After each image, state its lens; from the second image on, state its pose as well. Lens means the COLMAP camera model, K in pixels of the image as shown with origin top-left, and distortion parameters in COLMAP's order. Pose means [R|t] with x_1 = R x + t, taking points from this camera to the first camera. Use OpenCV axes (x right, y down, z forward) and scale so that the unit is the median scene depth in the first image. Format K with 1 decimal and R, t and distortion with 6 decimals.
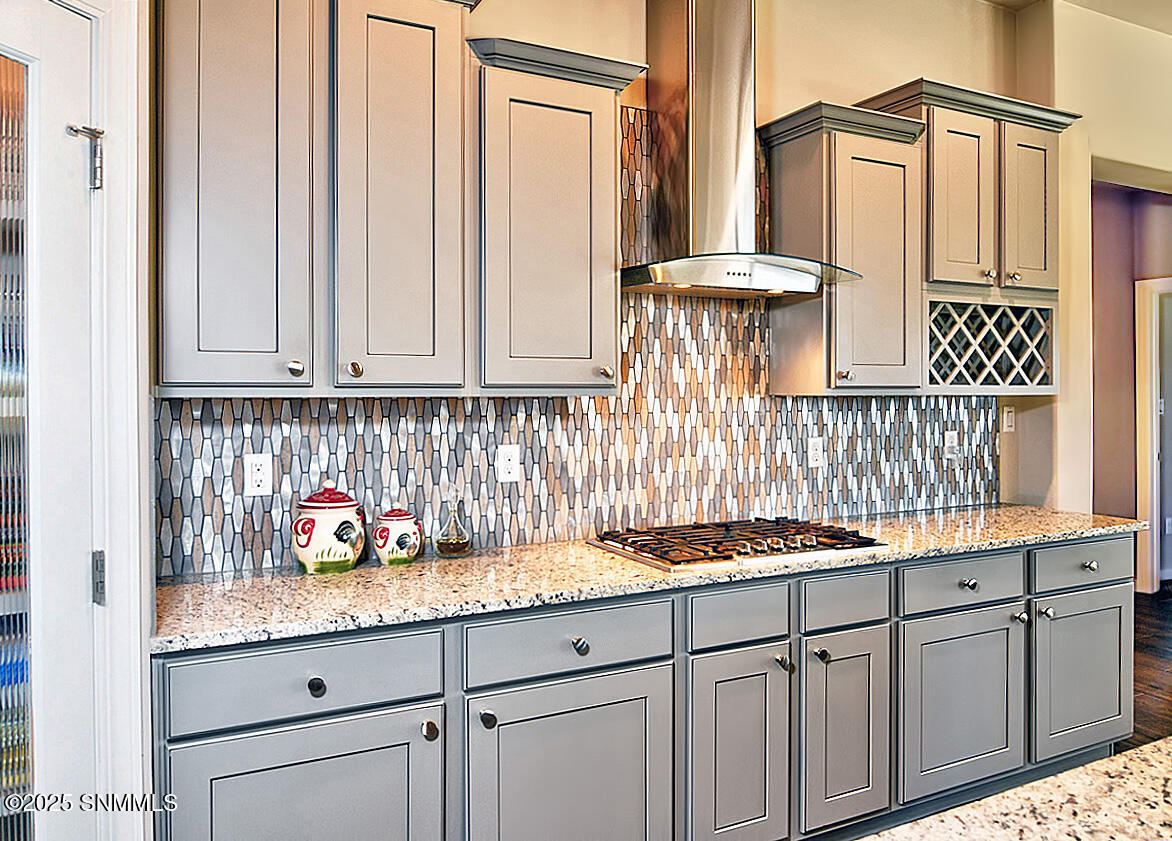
lens RADIAL K [[880.4, 0, 625.8], [0, 880.4, 396.0], [0, 0, 1]] dist [-0.012645, -0.002105]
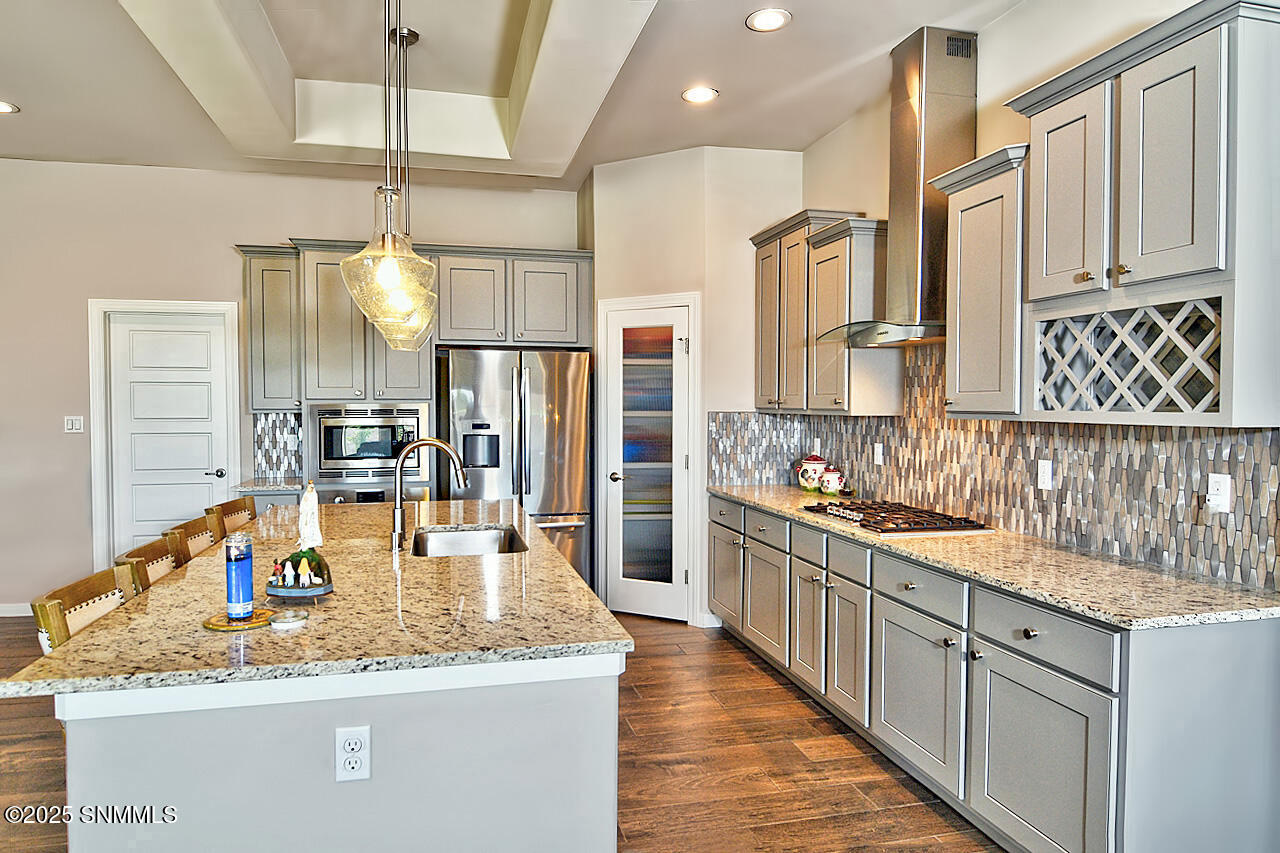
lens RADIAL K [[787.8, 0, 640.0], [0, 787.8, 425.3], [0, 0, 1]] dist [0.000096, -0.000346]
pose [[-0.243329, 0.026363, -0.969585, 1.224778], [-0.007981, 0.999542, 0.029180, -0.017410], [0.969911, 0.014839, -0.243007, 0.761853]]
